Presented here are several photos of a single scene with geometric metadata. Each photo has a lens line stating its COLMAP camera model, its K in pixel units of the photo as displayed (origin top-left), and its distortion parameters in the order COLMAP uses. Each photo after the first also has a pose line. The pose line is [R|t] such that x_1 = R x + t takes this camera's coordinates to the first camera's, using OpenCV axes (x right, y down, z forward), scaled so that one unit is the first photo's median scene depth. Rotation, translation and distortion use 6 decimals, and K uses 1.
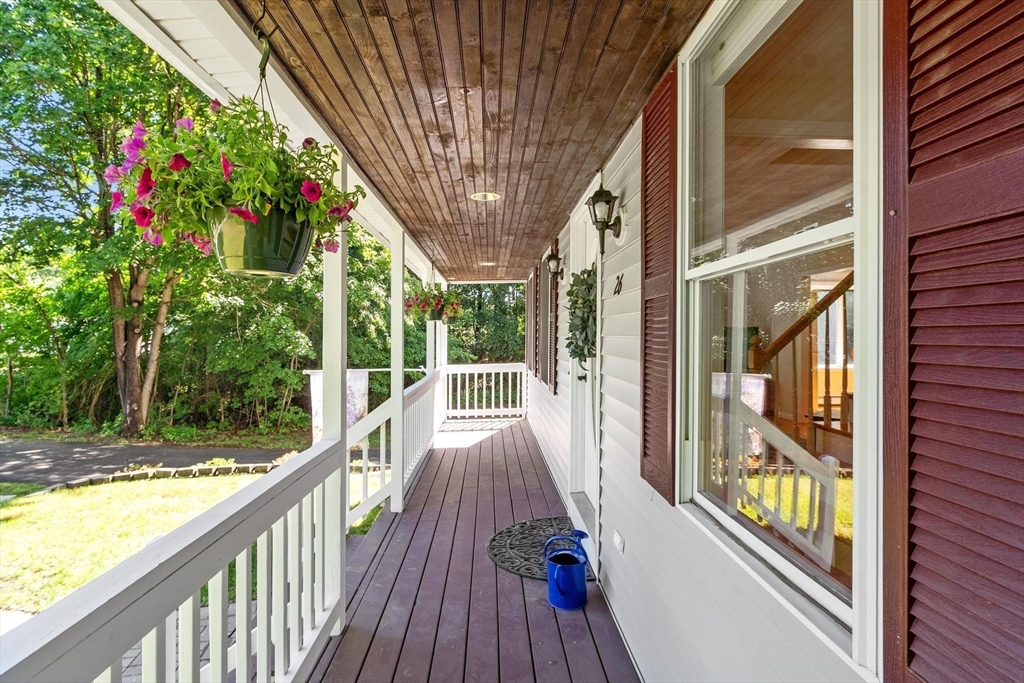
lens RADIAL K [[523.0, 0, 511.8], [0, 523.0, 337.2], [0, 0, 1]] dist [0.001392, -0.000530]
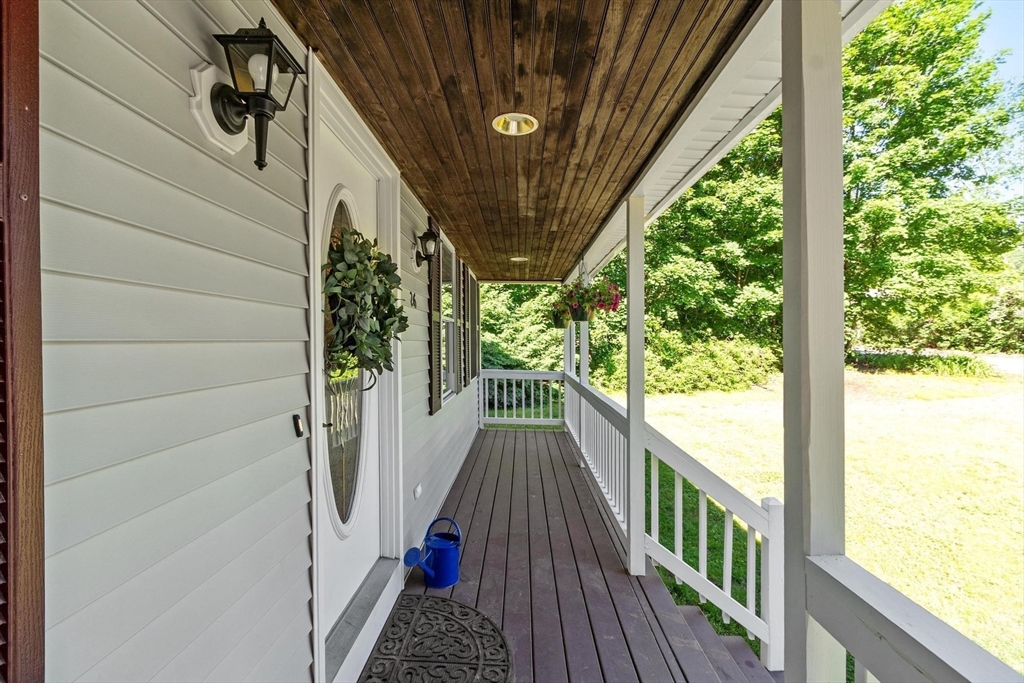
lens RADIAL K [[449.8, 0, 511.9], [0, 449.8, 340.2], [0, 0, 1]] dist [0.000660, 0.000037]
pose [[-0.998031, 0.000177, 0.062730, -0.096877], [0.000718, 0.999963, 0.008595, -0.007720], [-0.062726, 0.008624, -0.997994, 1.859462]]
